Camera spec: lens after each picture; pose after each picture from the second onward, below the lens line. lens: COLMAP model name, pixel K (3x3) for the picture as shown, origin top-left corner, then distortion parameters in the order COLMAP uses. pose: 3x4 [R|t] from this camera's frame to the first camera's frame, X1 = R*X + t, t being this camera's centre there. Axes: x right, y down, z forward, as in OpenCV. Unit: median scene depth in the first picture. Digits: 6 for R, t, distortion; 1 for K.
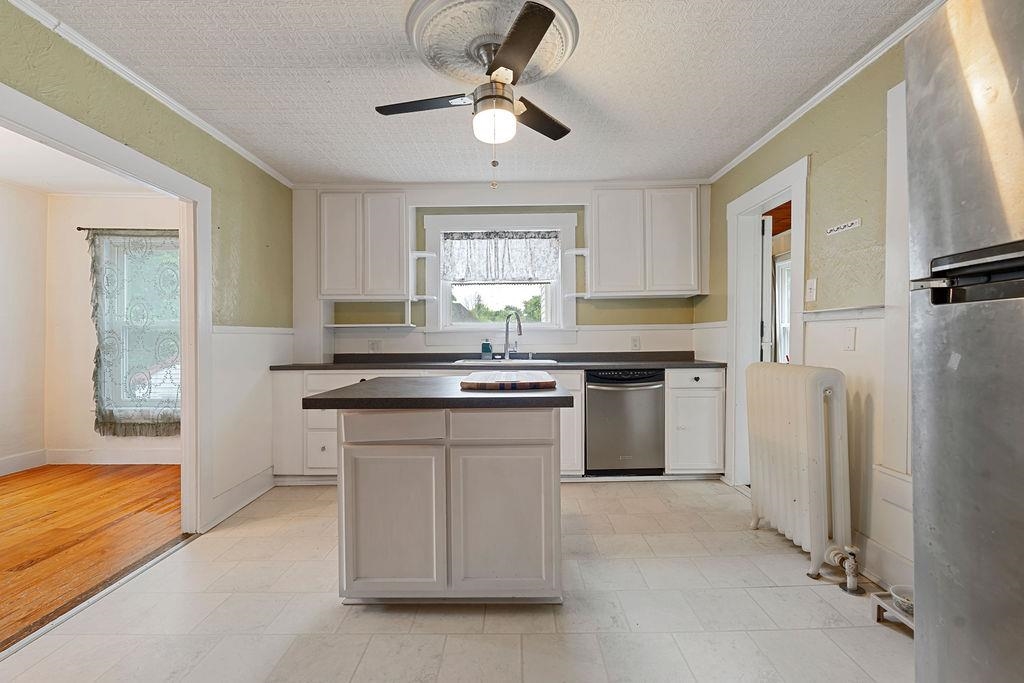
lens RADIAL K [[449.8, 0, 512.9], [0, 449.8, 344.6], [0, 0, 1]] dist [-0.008769, 0.000853]
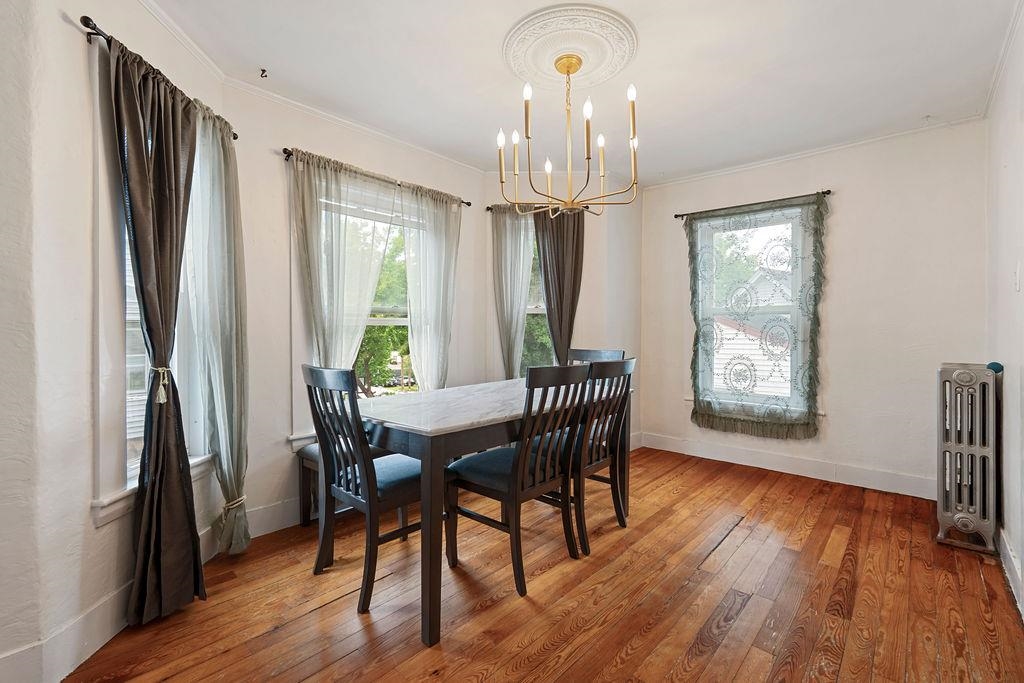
lens RADIAL K [[449.8, 0, 503.8], [0, 449.8, 330.0], [0, 0, 1]] dist [-0.008769, 0.000853]
pose [[0.732331, 0.002320, -0.680944, -0.567779], [-0.009145, 0.999938, -0.006428, 0.004980], [0.680887, 0.010935, 0.732307, 0.003282]]
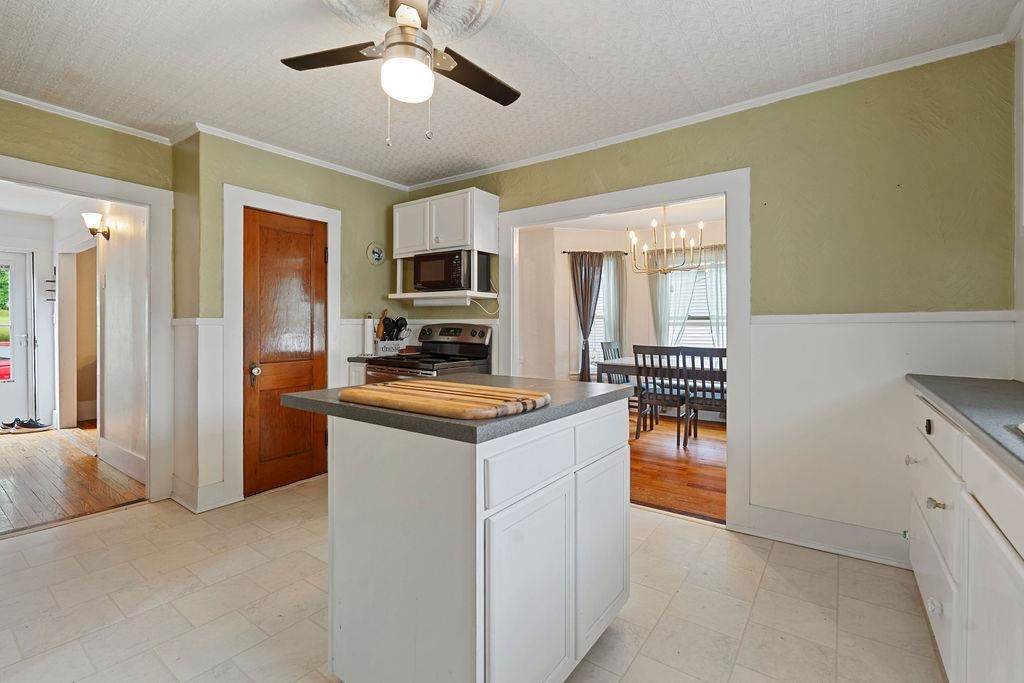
lens RADIAL K [[449.8, 0, 506.6], [0, 449.8, 332.6], [0, 0, 1]] dist [-0.008769, 0.000853]
pose [[-0.591538, 0.015089, -0.806136, 0.236396], [-0.002291, 0.999789, 0.020396, -0.012645], [0.806274, 0.013912, -0.591378, 0.776549]]
